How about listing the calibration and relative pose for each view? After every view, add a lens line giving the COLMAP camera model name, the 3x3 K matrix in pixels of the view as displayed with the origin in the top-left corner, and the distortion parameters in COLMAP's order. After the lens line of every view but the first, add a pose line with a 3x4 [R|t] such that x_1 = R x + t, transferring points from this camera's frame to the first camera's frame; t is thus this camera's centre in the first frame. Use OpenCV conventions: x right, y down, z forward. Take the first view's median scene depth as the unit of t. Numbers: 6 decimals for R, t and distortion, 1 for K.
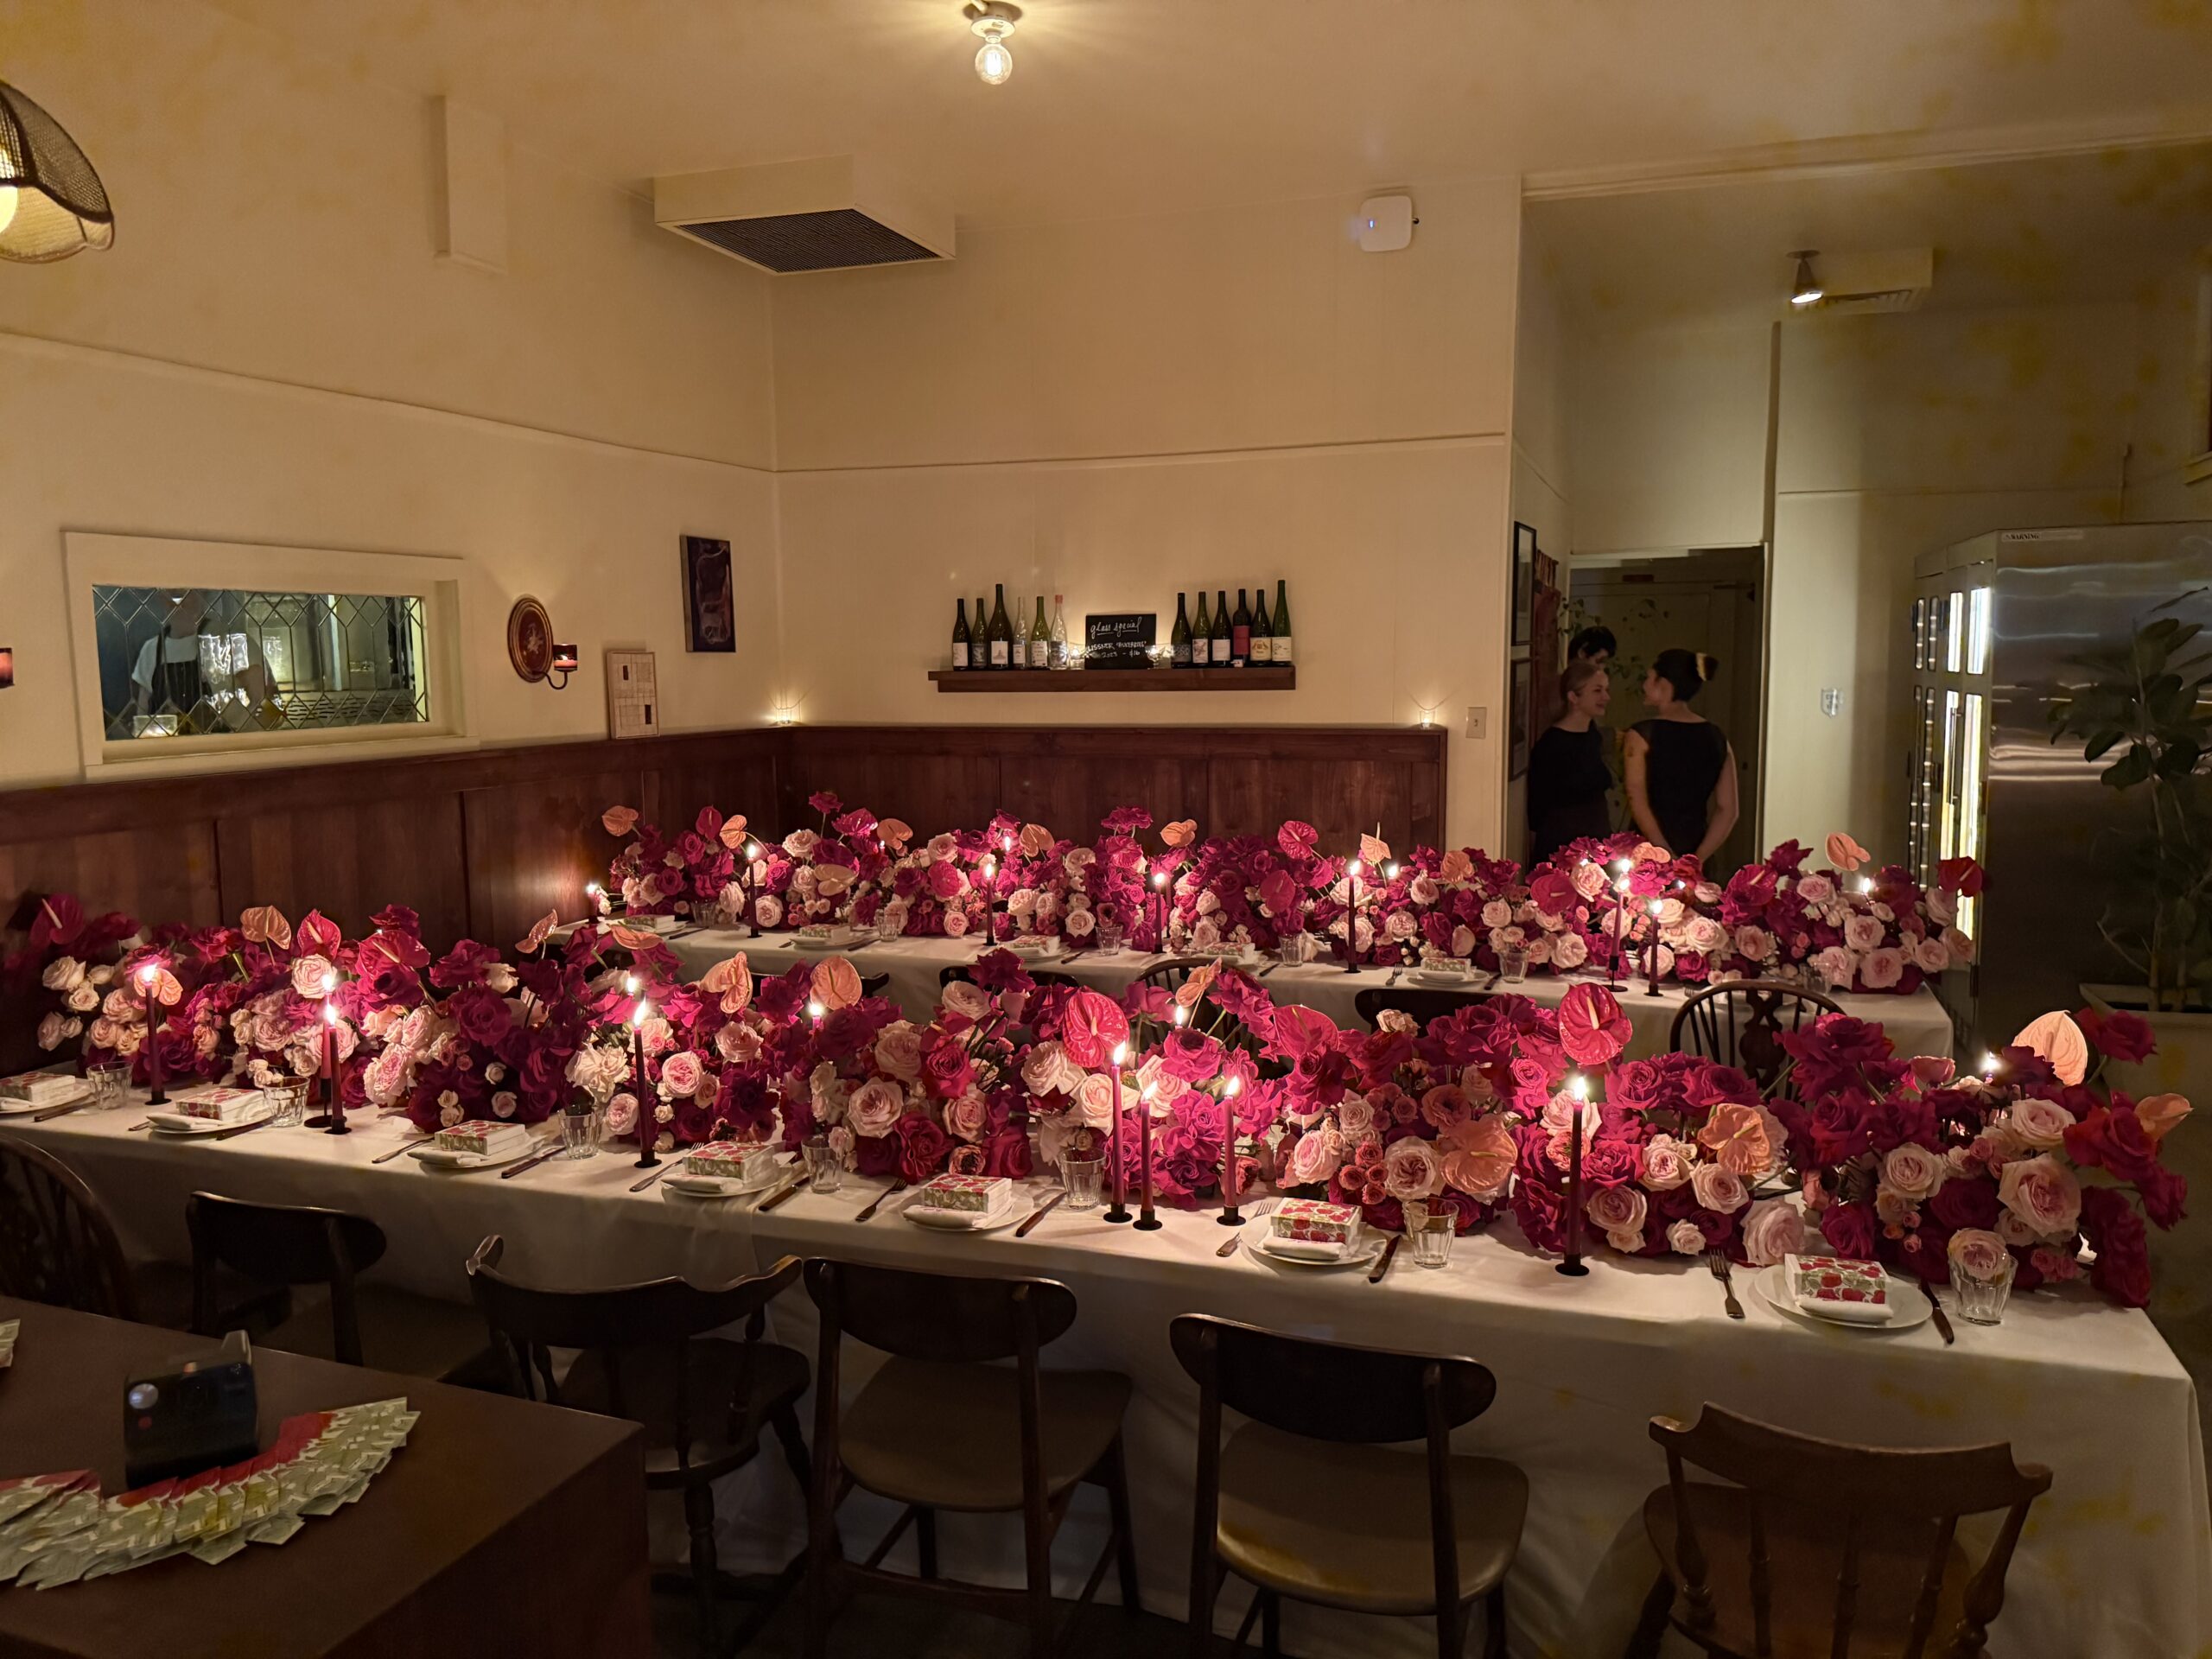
lens RADIAL K [[1574.4, 0, 1085.6], [0, 1574.4, 838.4], [0, 0, 1]] dist [0.010010, -0.002069]
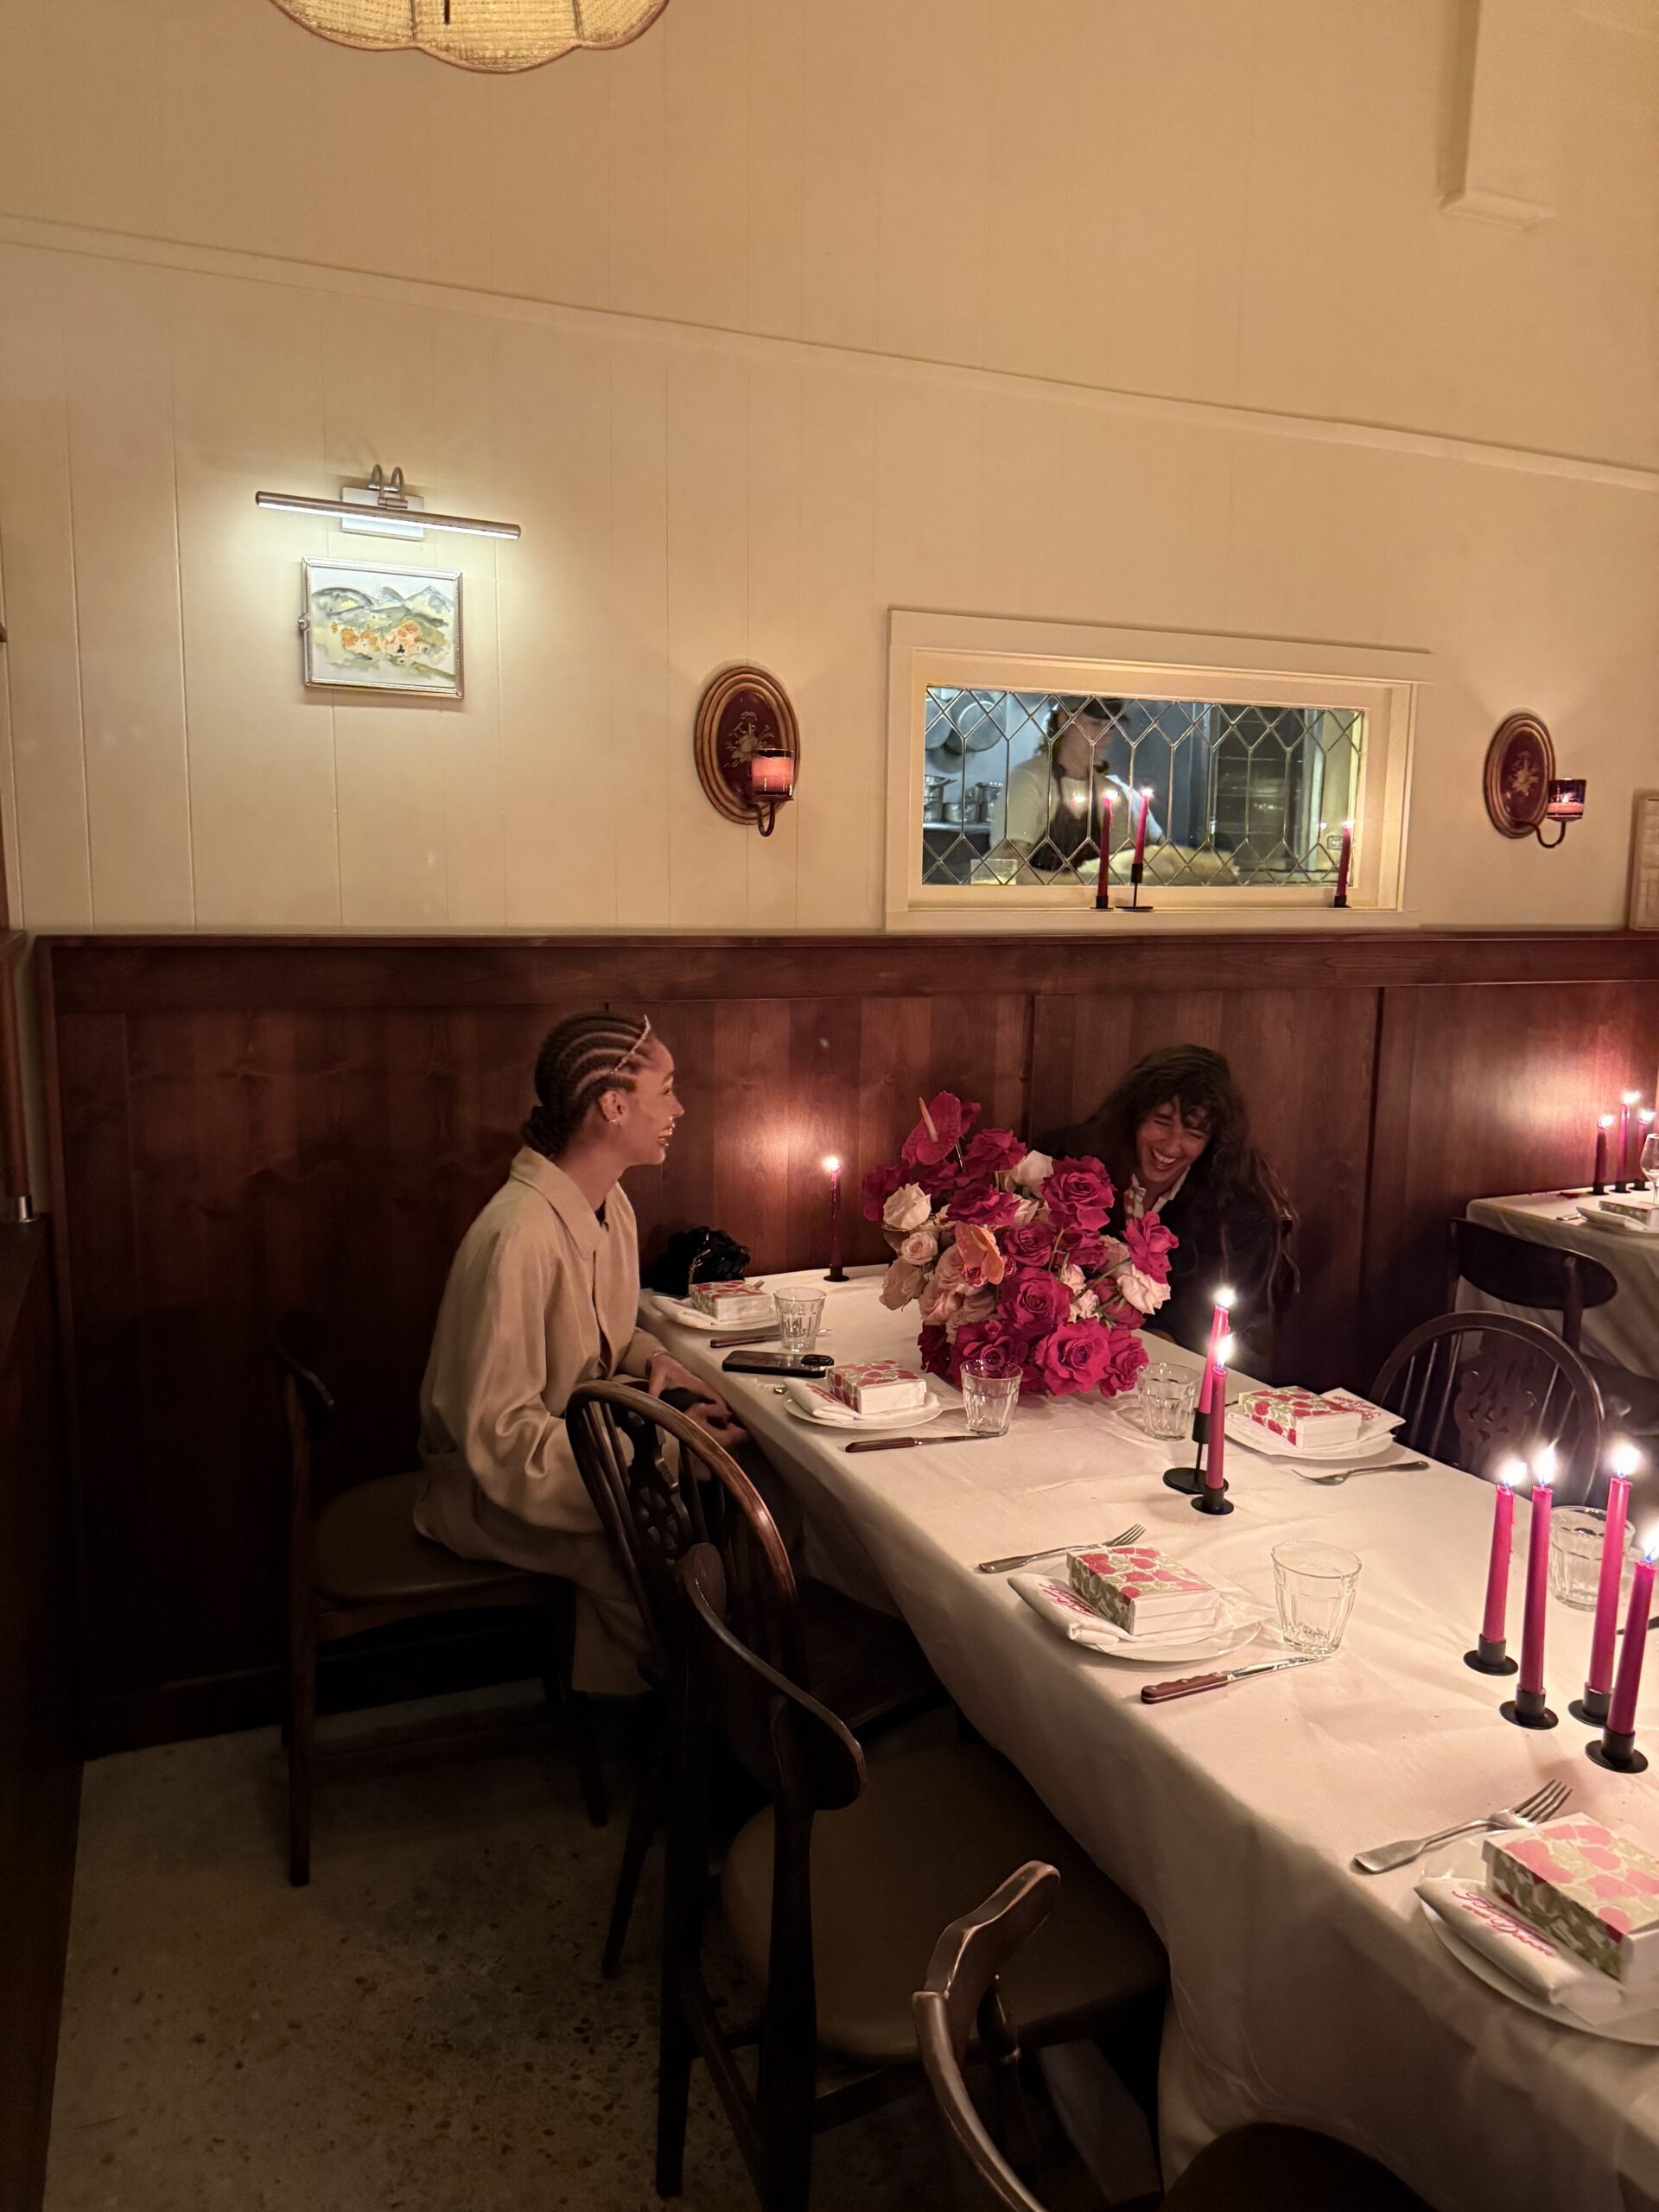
lens RADIAL K [[1574.4, 0, 811.1], [0, 1574.4, 1103.5], [0, 0, 1]] dist [0.010010, -0.002069]
pose [[0.685329, 0.122857, -0.717796, -0.054388], [-0.103713, 0.992085, 0.070782, -0.001339], [0.720811, 0.025935, 0.692647, 0.312462]]
